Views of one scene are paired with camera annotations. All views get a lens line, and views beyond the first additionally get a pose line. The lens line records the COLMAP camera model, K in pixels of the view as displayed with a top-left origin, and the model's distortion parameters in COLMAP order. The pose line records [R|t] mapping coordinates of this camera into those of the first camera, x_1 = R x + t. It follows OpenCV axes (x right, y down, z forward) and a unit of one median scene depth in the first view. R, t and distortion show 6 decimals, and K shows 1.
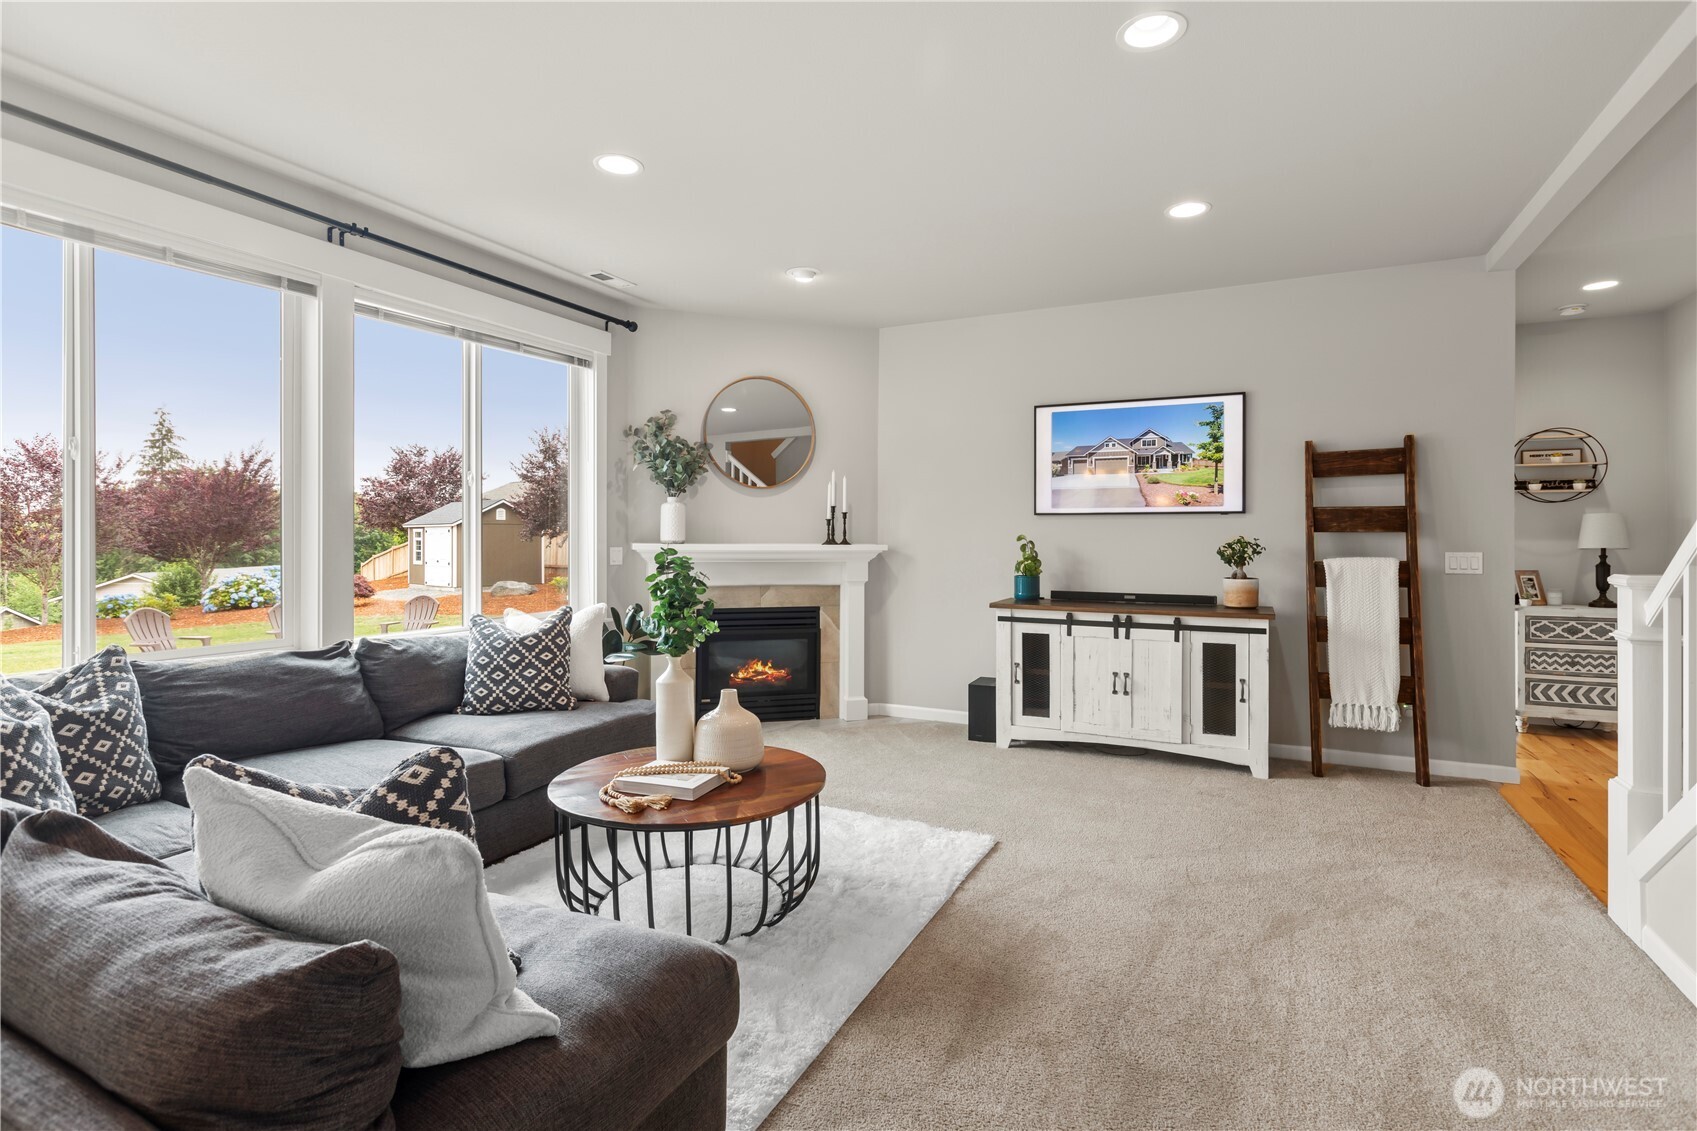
lens RADIAL K [[823.8, 0, 854.0], [0, 823.8, 549.4], [0, 0, 1]] dist [-0.005554, -0.000556]
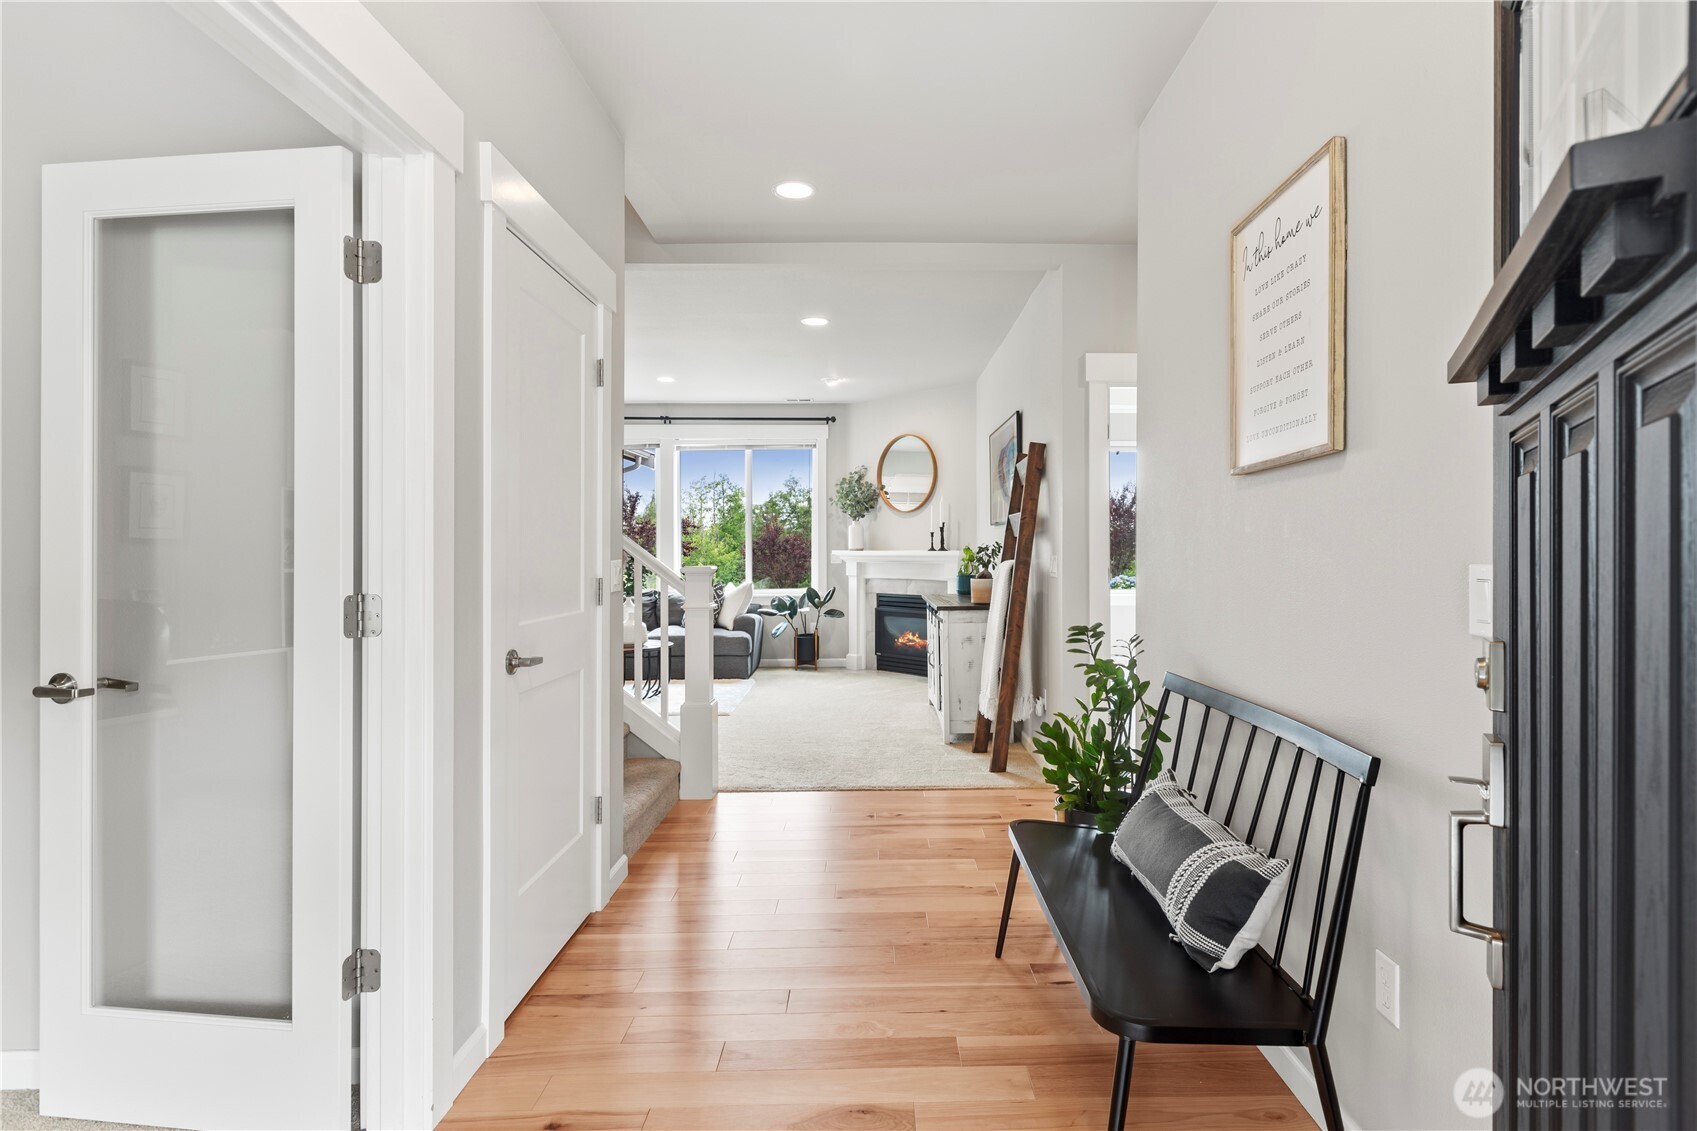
lens RADIAL K [[823.8, 0, 854.0], [0, 823.8, 549.4], [0, 0, 1]] dist [-0.005554, -0.000556]
pose [[0.426876, -0.002428, -0.904307, 1.388726], [-0.008408, 0.999943, -0.006654, 0.002079], [0.904271, 0.010443, 0.426831, 0.364997]]
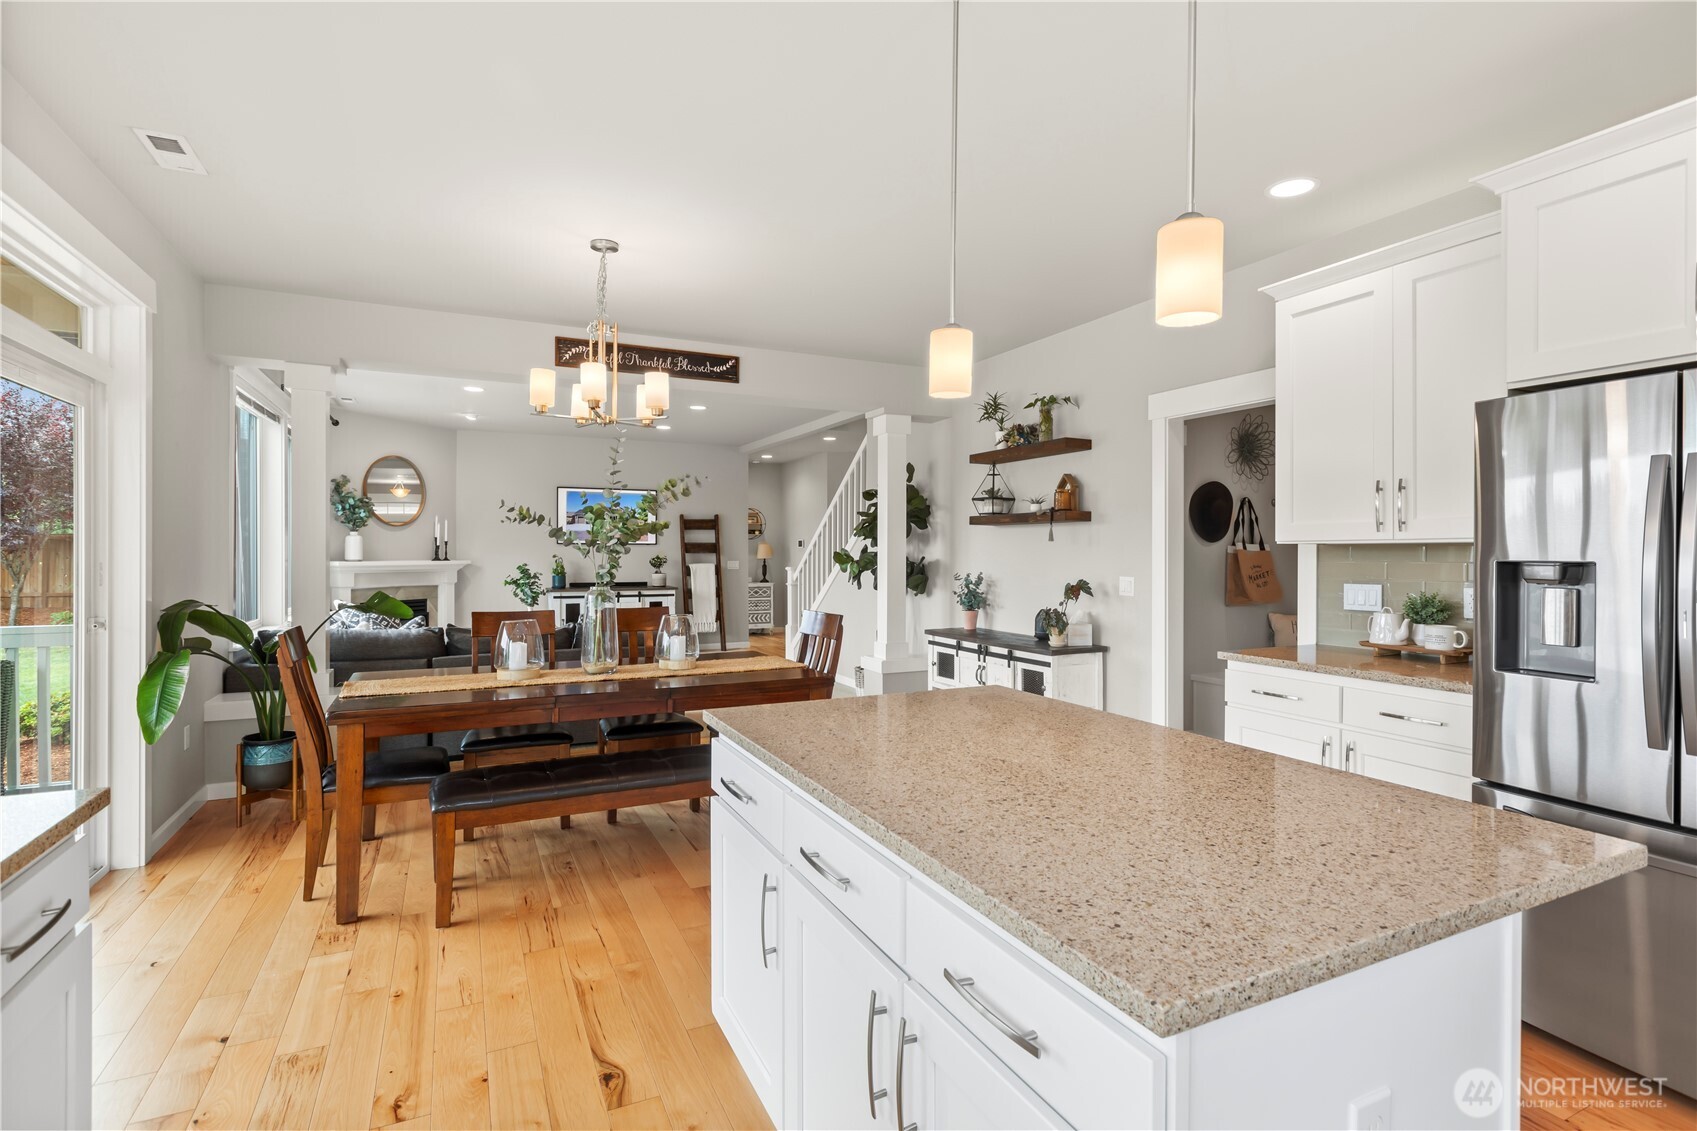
lens RADIAL K [[823.8, 0, 854.0], [0, 823.8, 549.4], [0, 0, 1]] dist [-0.005554, -0.000556]
pose [[0.610909, 0.000095, 0.791700, -1.011785], [0.010411, 0.999913, -0.008154, -0.007447], [-0.791632, 0.013224, 0.610855, -0.827371]]
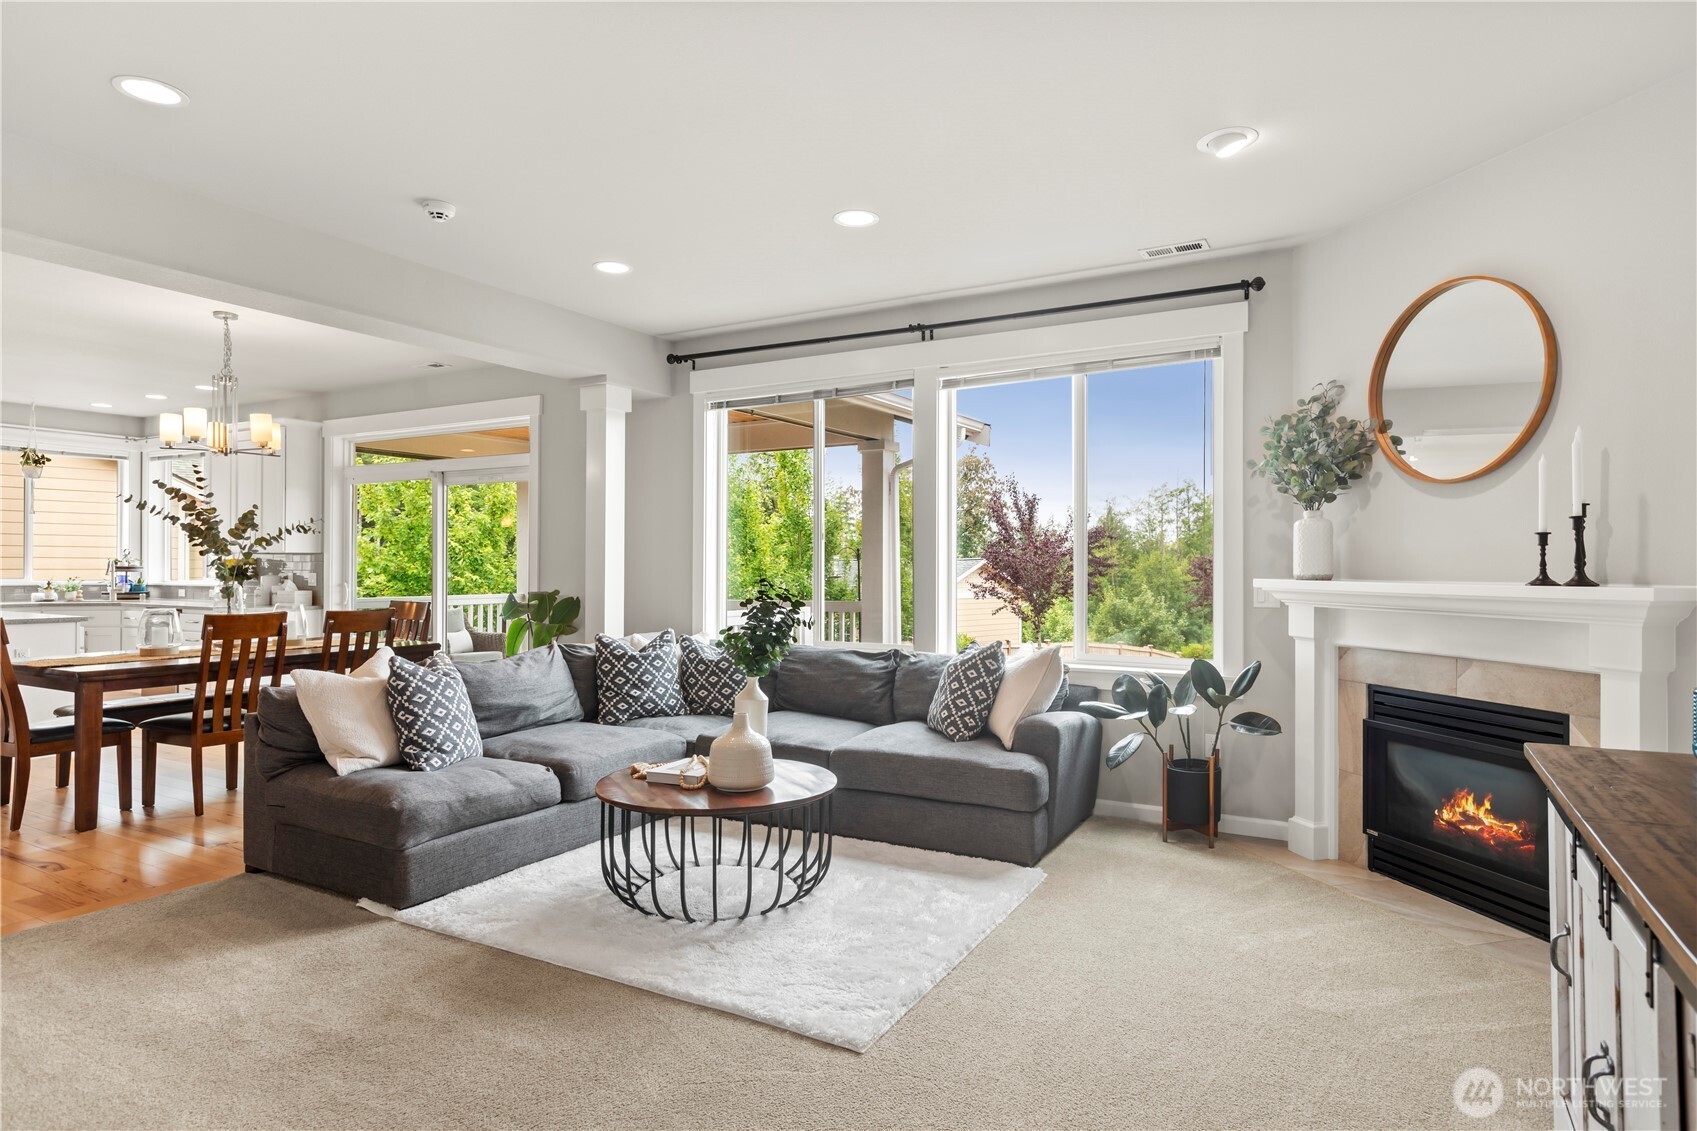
lens RADIAL K [[946.3, 0, 841.3], [0, 946.3, 563.2], [0, 0, 1]] dist [0.003634, -0.001094]
pose [[-0.059172, -0.005653, -0.998232, 0.664438], [-0.014730, 0.999880, -0.004789, -0.012185], [0.998139, 0.014421, -0.059248, 0.753661]]
